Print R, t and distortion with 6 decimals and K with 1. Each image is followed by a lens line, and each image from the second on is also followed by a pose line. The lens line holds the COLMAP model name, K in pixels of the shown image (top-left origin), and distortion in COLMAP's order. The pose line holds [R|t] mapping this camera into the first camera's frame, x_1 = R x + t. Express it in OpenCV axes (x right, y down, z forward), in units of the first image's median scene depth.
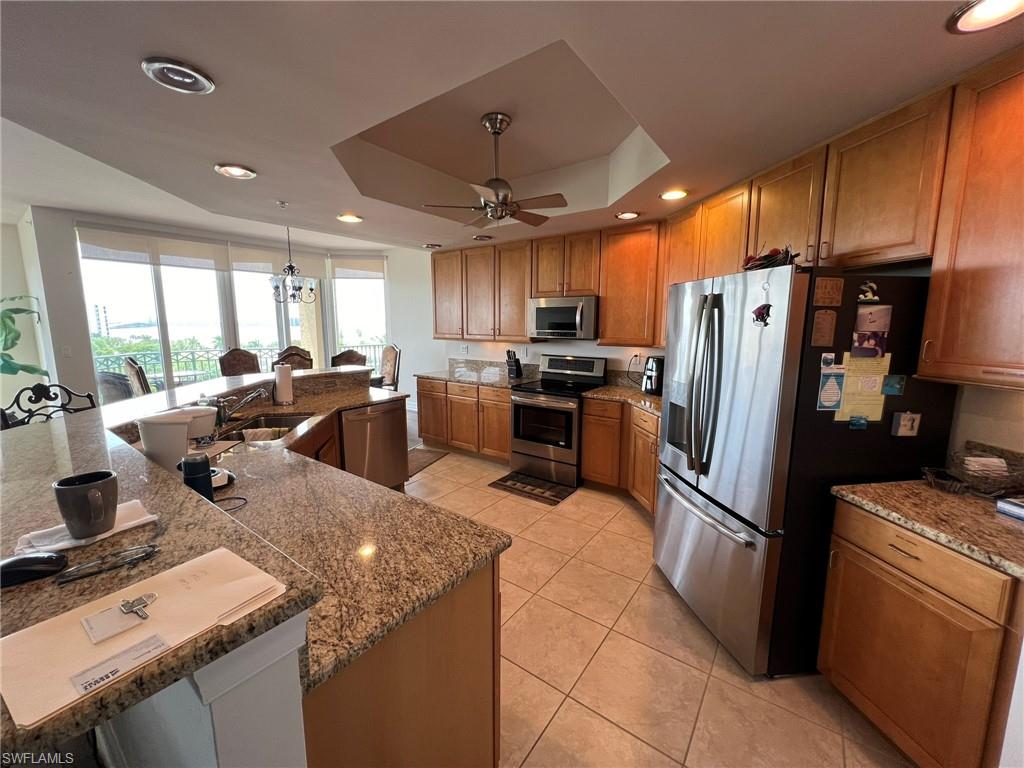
lens RADIAL K [[412.5, 0, 511.7], [0, 412.5, 381.6], [0, 0, 1]] dist [0.001876, 0.000309]
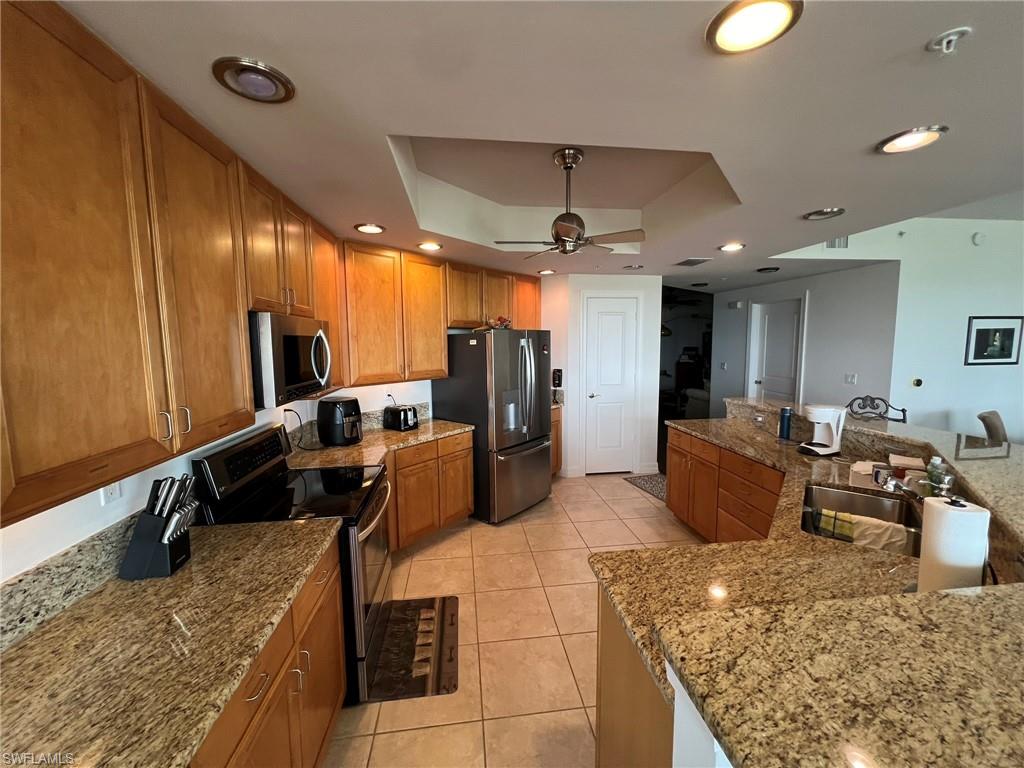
lens RADIAL K [[412.5, 0, 513.2], [0, 412.5, 383.5], [0, 0, 1]] dist [0.001876, 0.000309]
pose [[-0.693495, -0.069823, 0.717070, -0.484461], [0.114185, 0.972061, 0.205083, -0.225331], [-0.711356, 0.224103, -0.666146, 1.324145]]
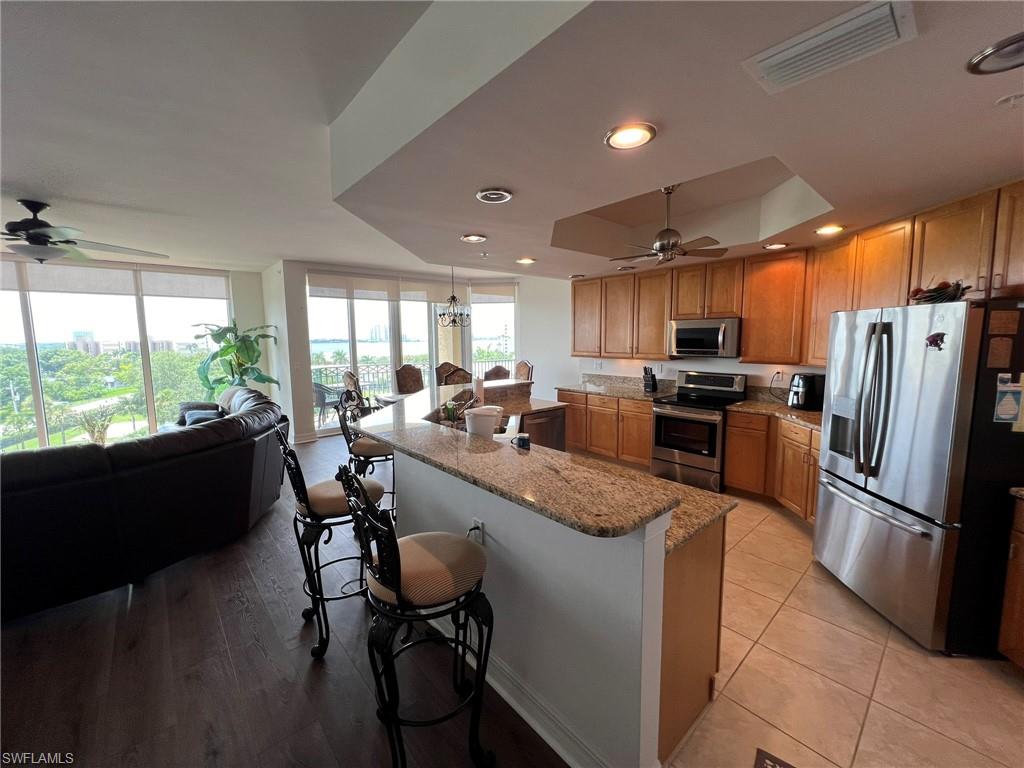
lens RADIAL K [[412.5, 0, 512.3], [0, 412.5, 381.1], [0, 0, 1]] dist [0.001876, 0.000309]
pose [[0.977296, 0.010939, -0.211596, -0.160561], [-0.018530, 0.999253, -0.033927, 0.008531], [0.211067, 0.037078, 0.976768, -0.202895]]
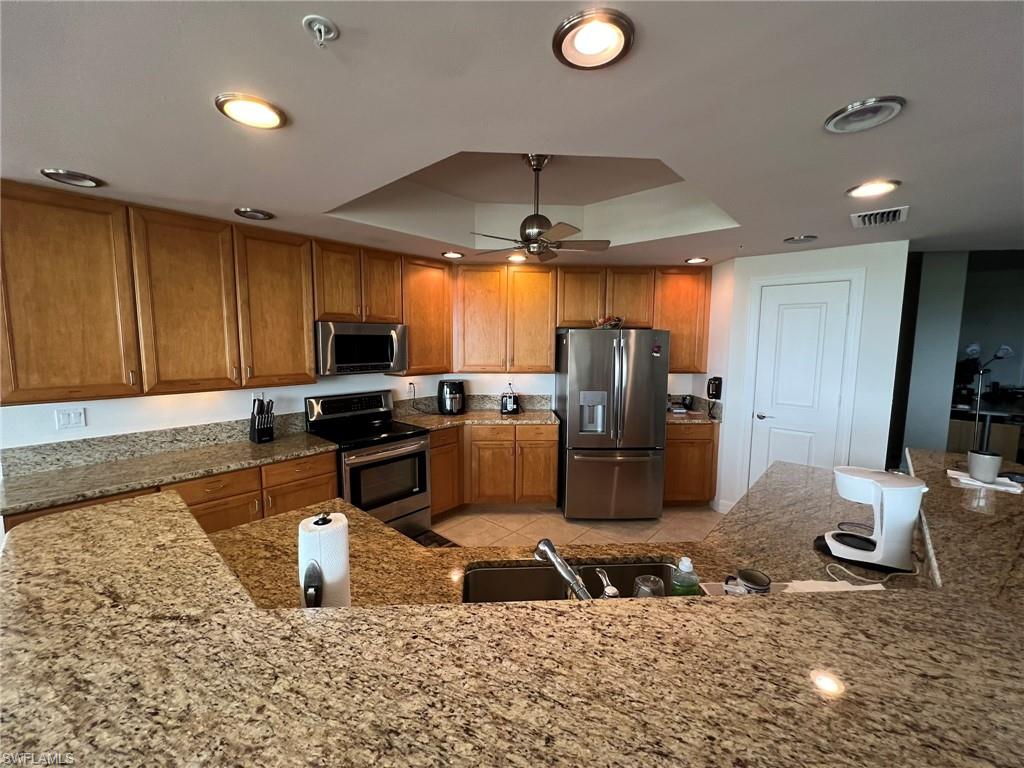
lens RADIAL K [[412.5, 0, 509.7], [0, 412.5, 382.4], [0, 0, 1]] dist [0.001876, 0.000309]
pose [[0.104861, -0.105813, 0.988842, -0.762645], [0.138513, 0.986186, 0.090841, -0.139520], [-0.984794, 0.127442, 0.118069, 0.722271]]
